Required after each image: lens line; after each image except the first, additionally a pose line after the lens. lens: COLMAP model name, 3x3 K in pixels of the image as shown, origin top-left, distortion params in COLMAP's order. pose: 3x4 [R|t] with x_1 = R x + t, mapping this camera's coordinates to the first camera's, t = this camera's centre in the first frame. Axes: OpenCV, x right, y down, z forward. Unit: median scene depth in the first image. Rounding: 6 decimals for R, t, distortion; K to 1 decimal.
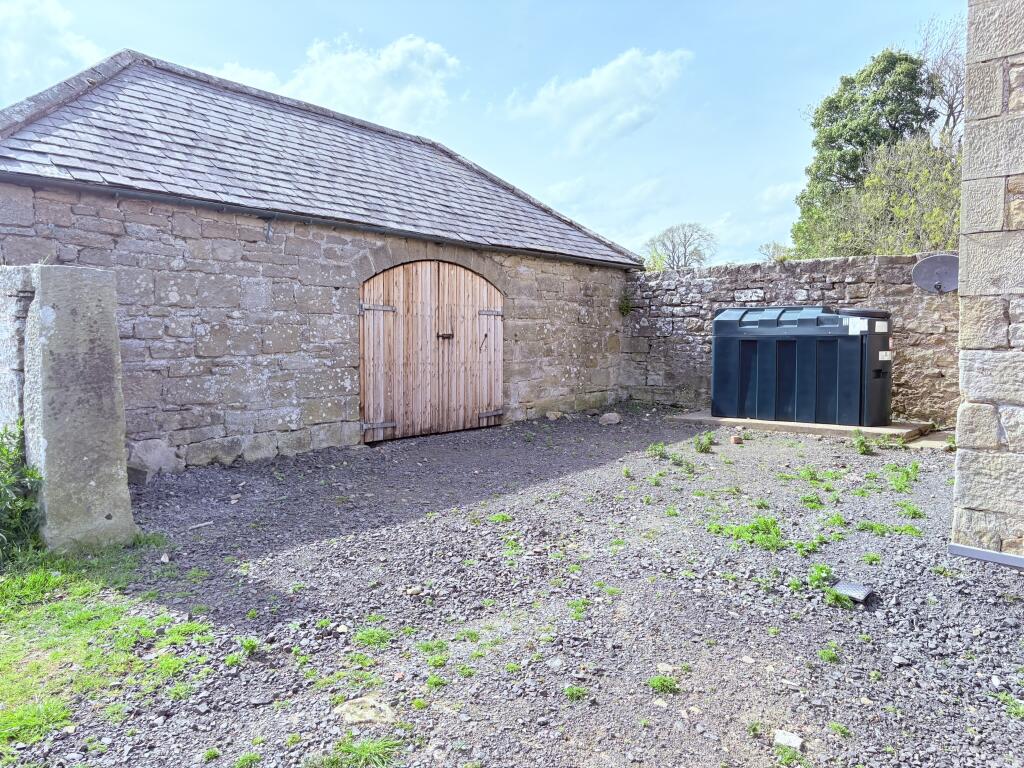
lens RADIAL K [[775.4, 0, 577.1], [0, 775.4, 354.7], [0, 0, 1]] dist [0.040787, 0.002925]
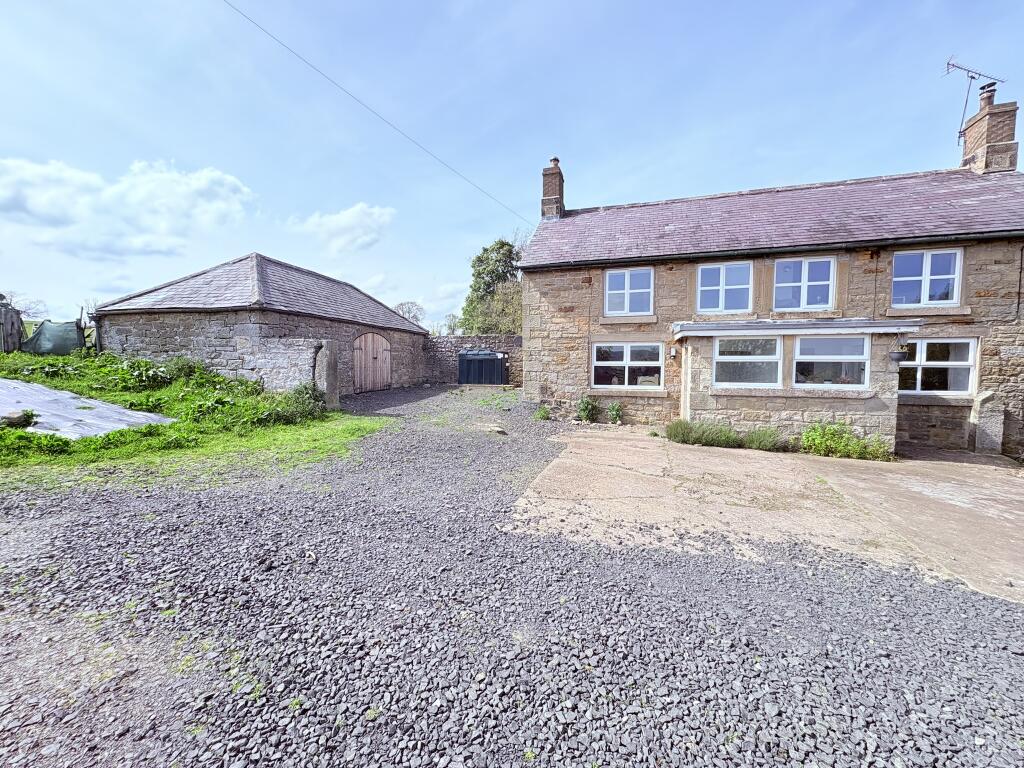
lens RADIAL K [[411.0, 0, 512.0], [0, 411.0, 384.0], [0, 0, 1]] dist [0.000198, 0.000080]
pose [[0.915523, -0.024057, 0.401545, -0.243469], [0.009927, 0.999257, 0.037233, 0.015858], [-0.402142, -0.030101, 0.915082, -0.485552]]
